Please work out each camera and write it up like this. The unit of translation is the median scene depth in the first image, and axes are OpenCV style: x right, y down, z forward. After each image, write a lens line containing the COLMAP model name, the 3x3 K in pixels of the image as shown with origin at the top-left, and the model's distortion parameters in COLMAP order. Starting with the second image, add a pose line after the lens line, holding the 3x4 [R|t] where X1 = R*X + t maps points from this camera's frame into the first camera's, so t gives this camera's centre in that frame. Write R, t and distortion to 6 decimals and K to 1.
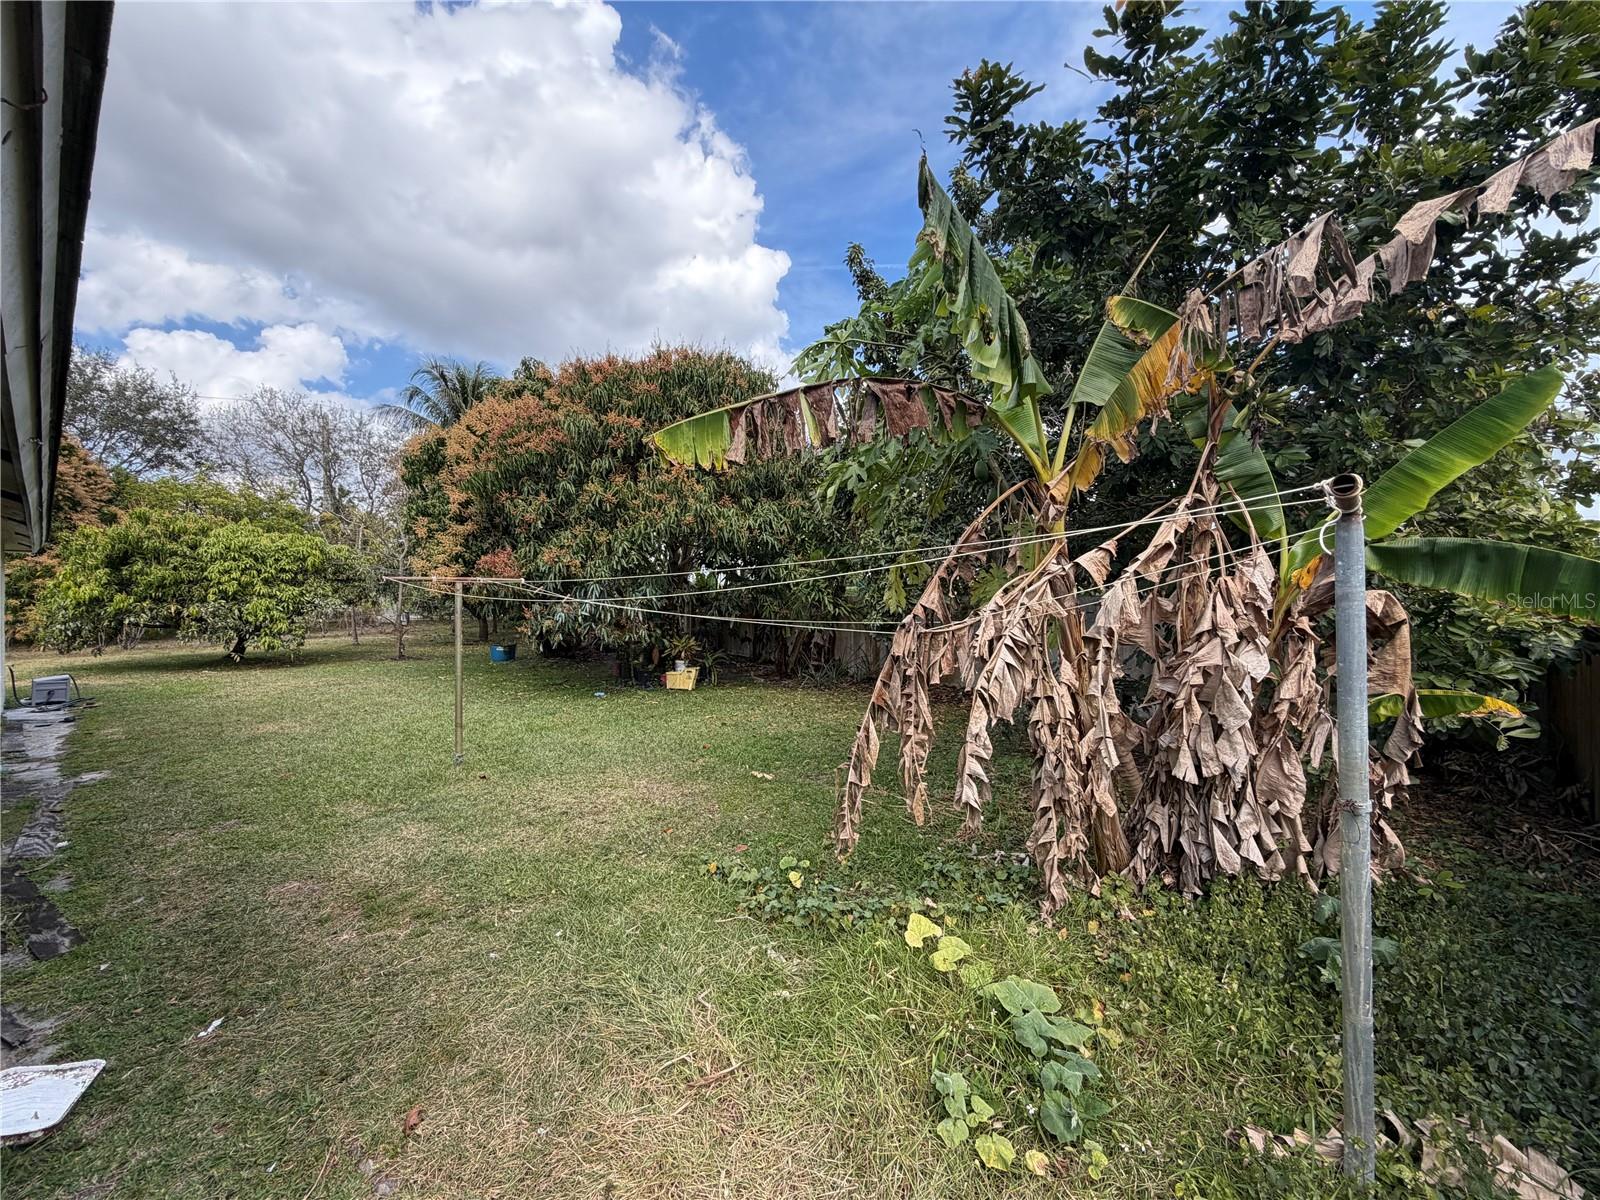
lens RADIAL K [[637.2, 0, 794.4], [0, 637.2, 599.3], [0, 0, 1]] dist [0.000905, -0.000231]
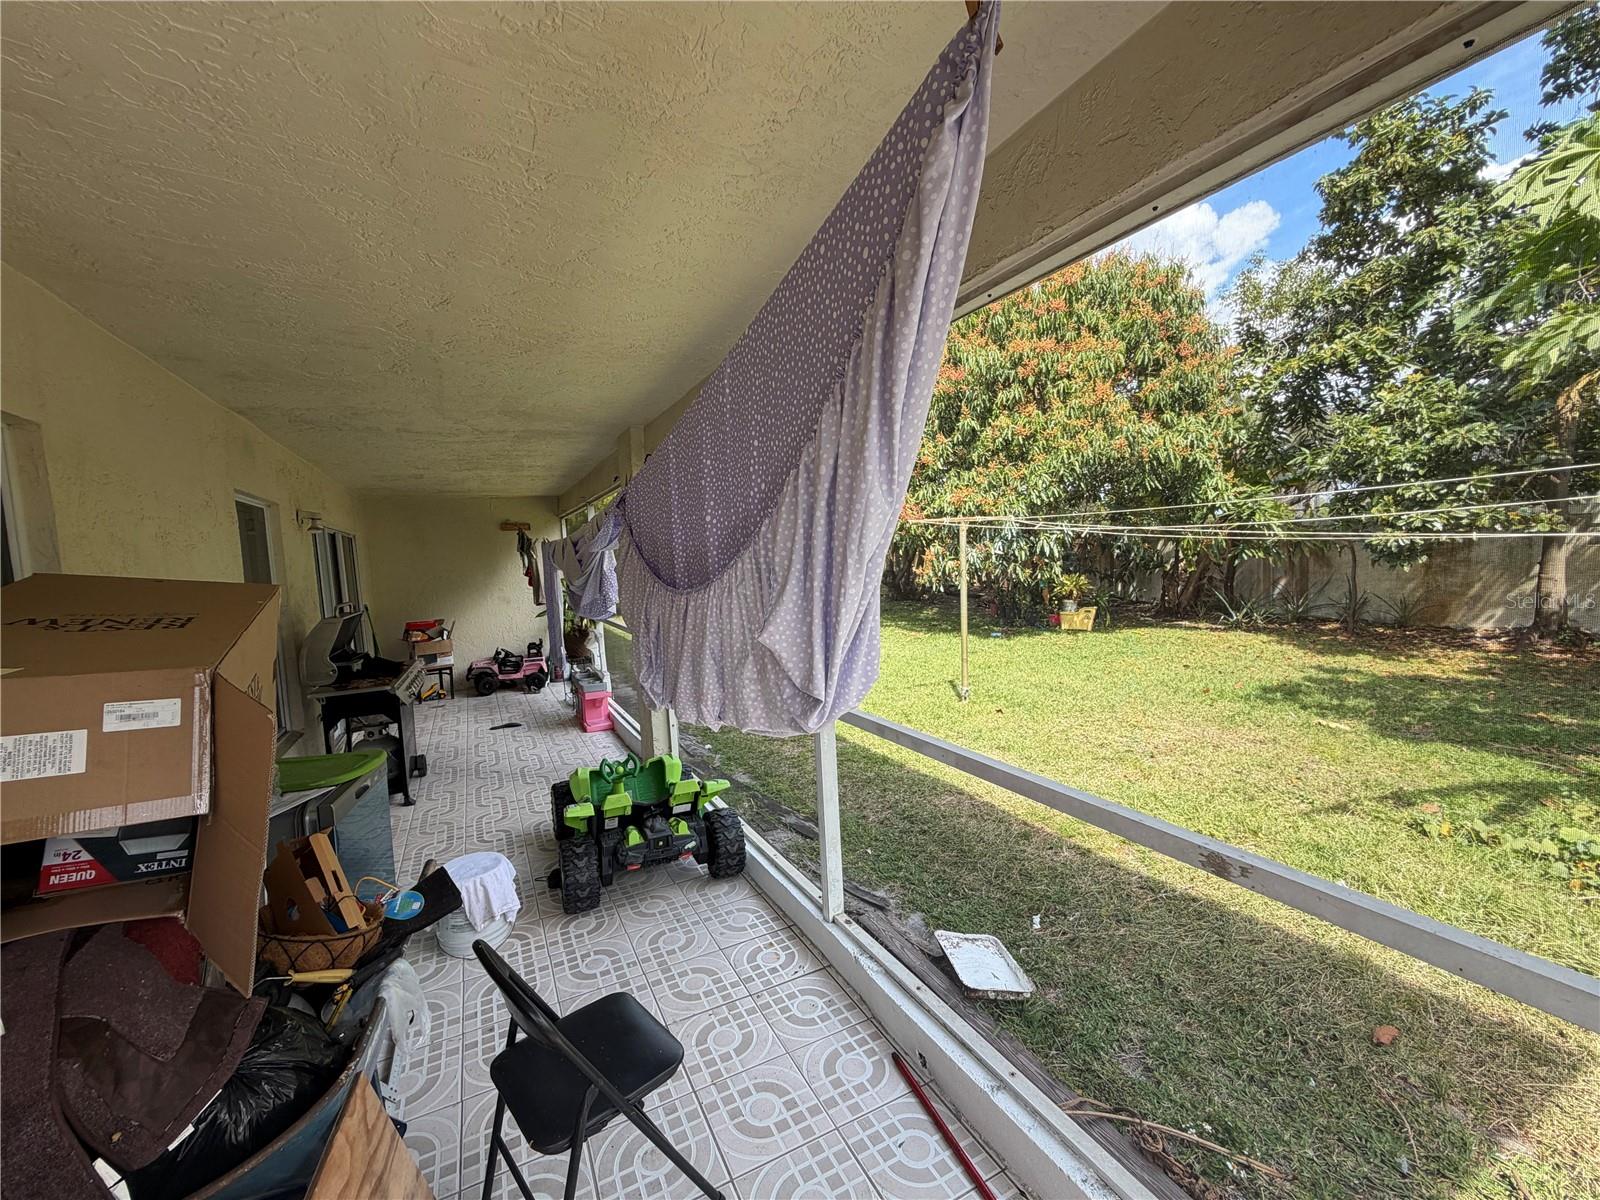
lens RADIAL K [[637.2, 0, 794.4], [0, 637.2, 599.3], [0, 0, 1]] dist [0.000905, -0.000231]
pose [[0.922304, -0.021809, -0.385849, -0.234114], [0.053971, 0.995891, 0.072718, 0.005394], [0.382678, -0.087893, 0.919691, -0.030054]]
